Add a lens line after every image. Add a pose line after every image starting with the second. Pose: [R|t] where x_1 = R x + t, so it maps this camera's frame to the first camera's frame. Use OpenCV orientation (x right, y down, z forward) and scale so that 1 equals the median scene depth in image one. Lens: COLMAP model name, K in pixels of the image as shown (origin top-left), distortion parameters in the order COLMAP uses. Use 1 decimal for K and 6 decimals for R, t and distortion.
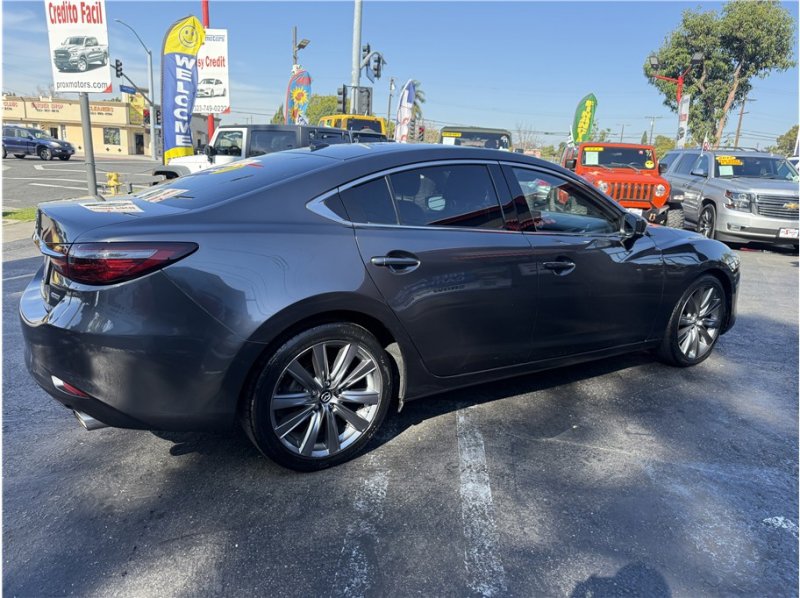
lens RADIAL K [[562.2, 0, 403.0], [0, 562.2, 305.8], [0, 0, 1]] dist [0.033782, -0.037486]
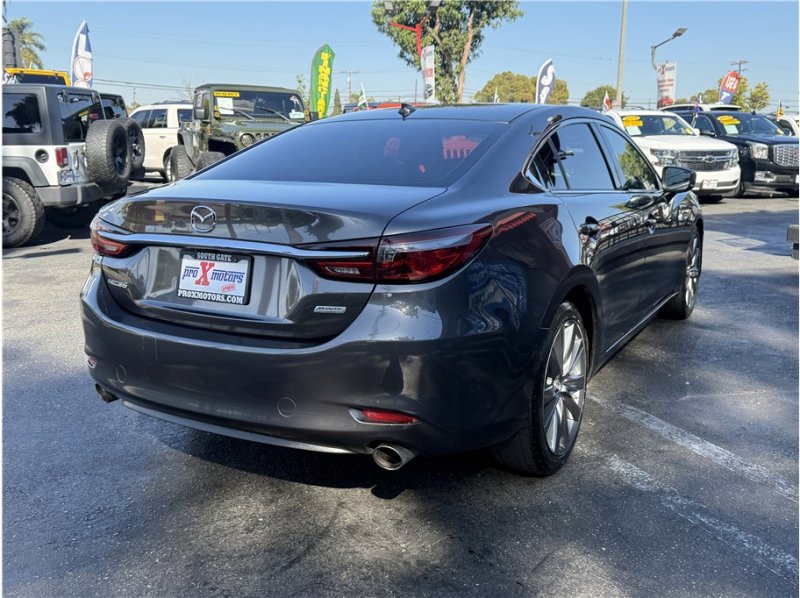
lens RADIAL K [[739.5, 0, 398.6], [0, 739.5, 304.6], [0, 0, 1]] dist [0.025982, 0.000000]
pose [[0.891212, -0.141666, 0.430897, -0.090316], [0.149552, 0.988629, 0.015719, -0.002432], [-0.428224, 0.050433, 0.902264, 0.004616]]
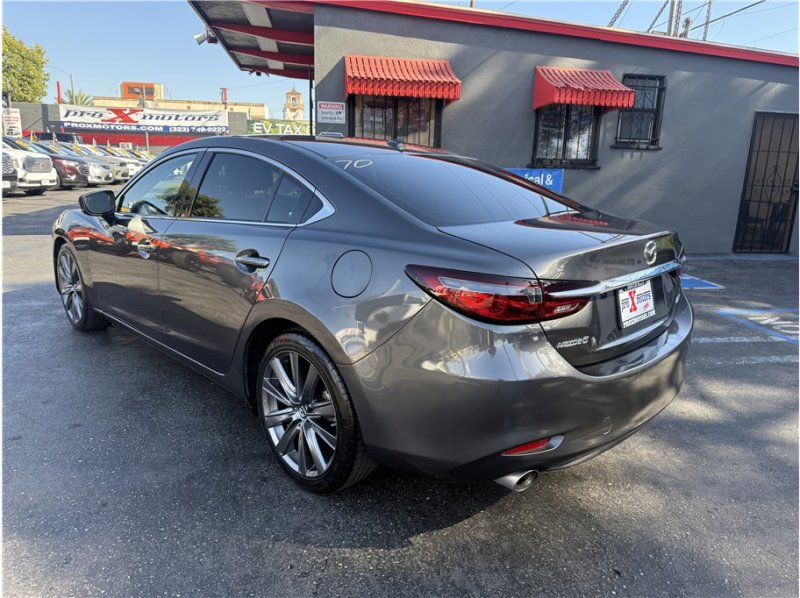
lens RADIAL K [[562.2, 0, 399.5], [0, 562.2, 306.8], [0, 0, 1]] dist [0.033782, -0.037486]
pose [[-0.201453, -0.295498, 0.933862, -0.147347], [0.203857, 0.919882, 0.335050, -0.046791], [-0.958050, 0.257871, -0.125074, 0.158246]]
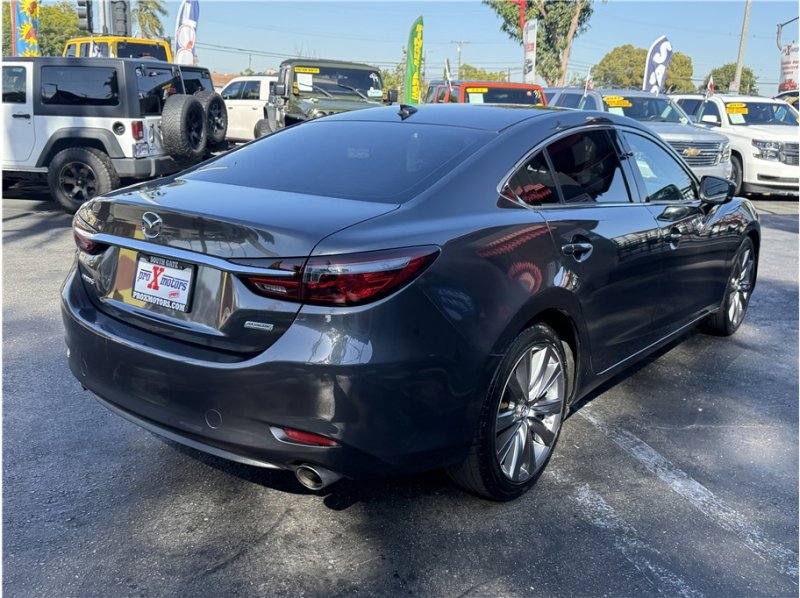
lens RADIAL K [[739.5, 0, 399.6], [0, 739.5, 319.0], [0, 0, 1]] dist [0.025982, 0.000000]
pose [[0.946347, -0.100358, 0.307175, -0.069257], [0.088158, 0.994675, 0.053374, -0.005960], [-0.310896, -0.023430, 0.950155, -0.001367]]
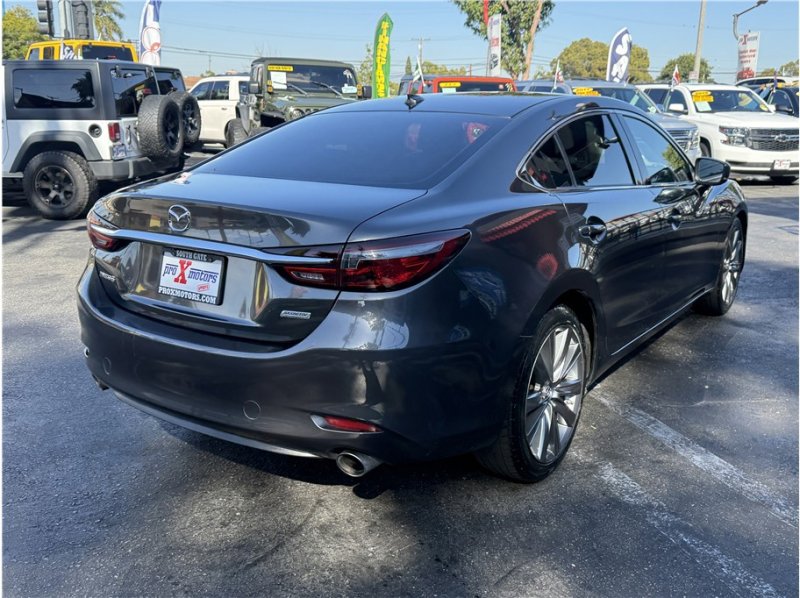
lens RADIAL K [[739.5, 0, 399.4], [0, 739.5, 309.3], [0, 0, 1]] dist [0.025982, 0.000000]
pose [[0.929092, -0.131706, 0.345604, -0.077546], [0.122511, 0.991285, 0.048420, -0.005243], [-0.348969, -0.002646, 0.937130, 0.001045]]
